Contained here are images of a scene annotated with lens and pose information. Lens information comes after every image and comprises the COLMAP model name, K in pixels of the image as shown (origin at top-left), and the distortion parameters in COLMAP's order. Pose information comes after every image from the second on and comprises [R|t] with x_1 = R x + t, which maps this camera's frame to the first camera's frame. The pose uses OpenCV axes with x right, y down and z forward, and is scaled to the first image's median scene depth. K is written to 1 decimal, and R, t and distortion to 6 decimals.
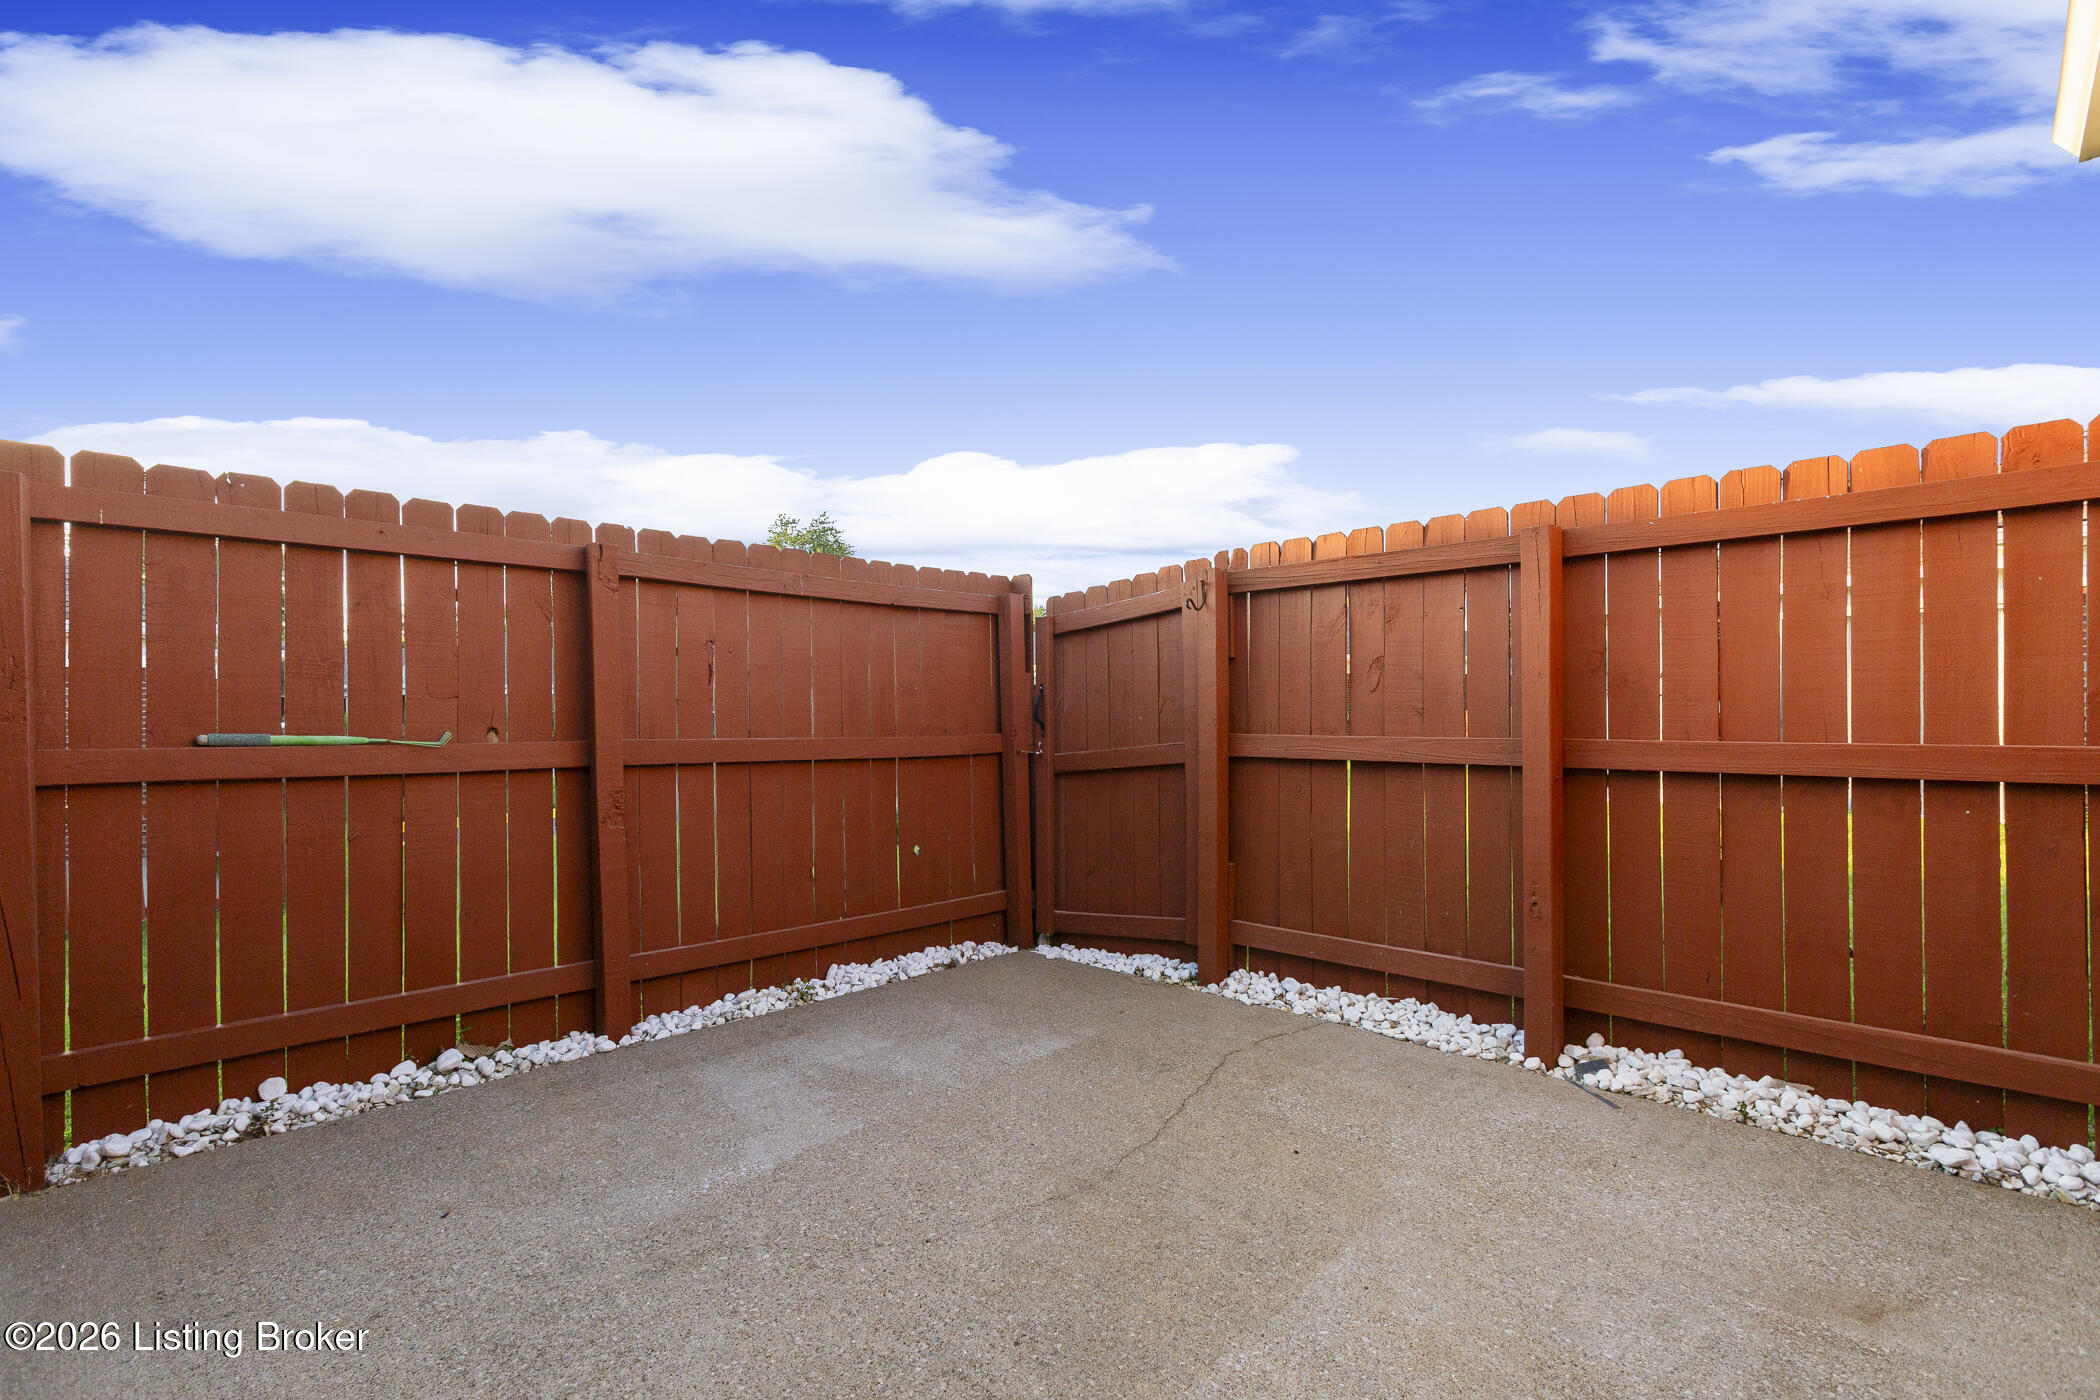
lens RADIAL K [[933.0, 0, 1049.5], [0, 933.0, 686.3], [0, 0, 1]] dist [-0.001998, 0.000231]
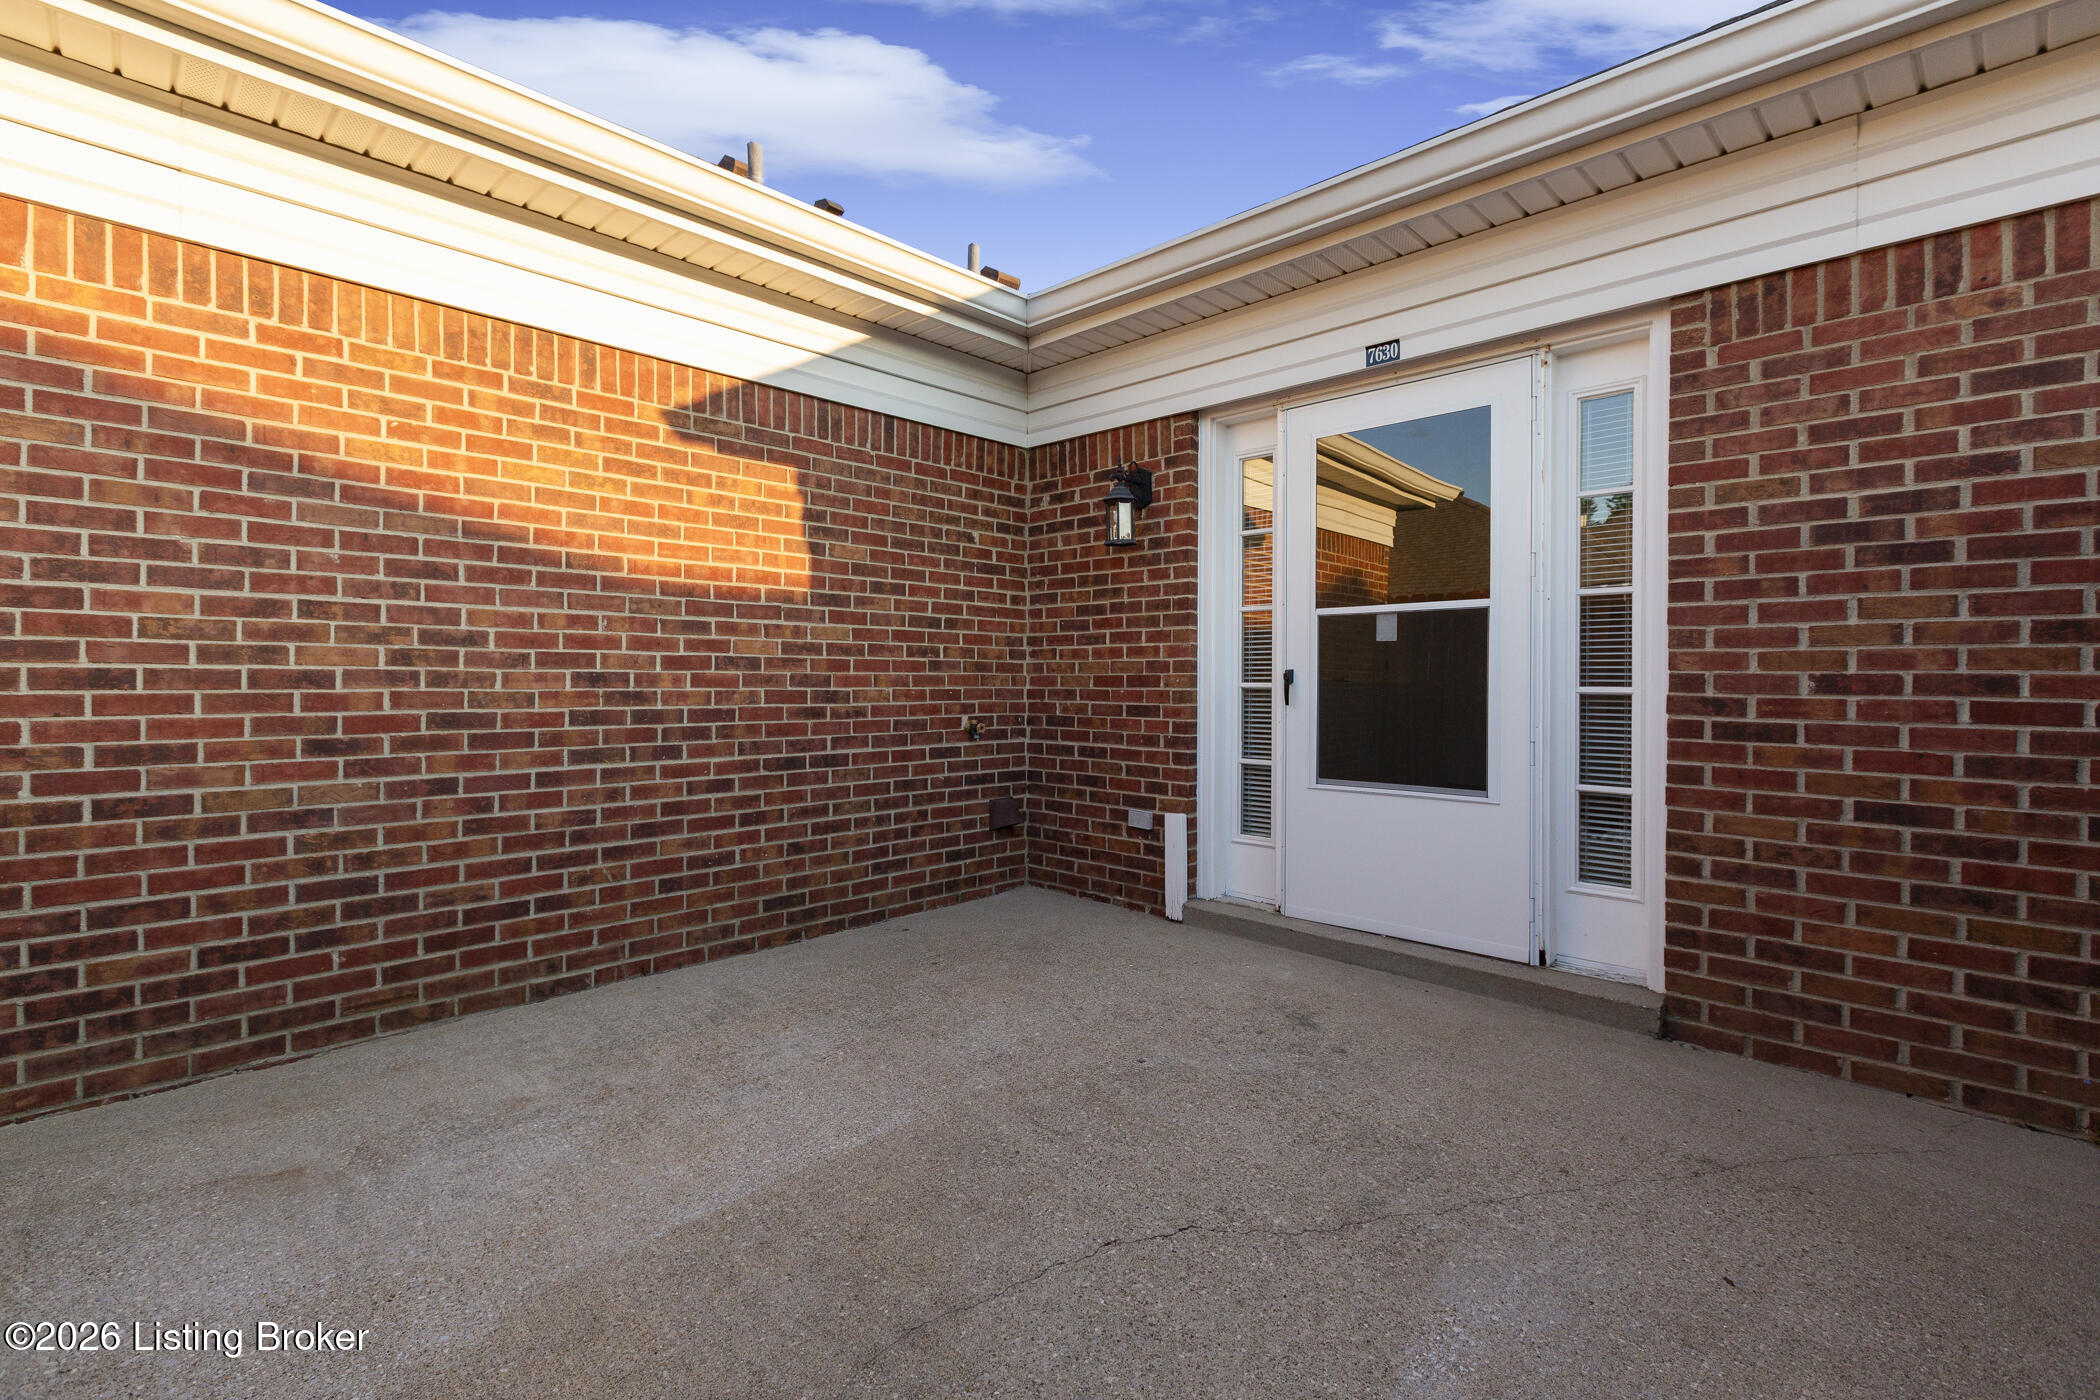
lens RADIAL K [[933.0, 0, 1049.5], [0, 933.0, 686.3], [0, 0, 1]] dist [-0.001998, 0.000231]
pose [[-0.999920, 0.001638, 0.012535, -0.084662], [0.001703, 0.999985, 0.005189, 0.056168], [-0.012526, 0.005210, -0.999908, 1.998530]]
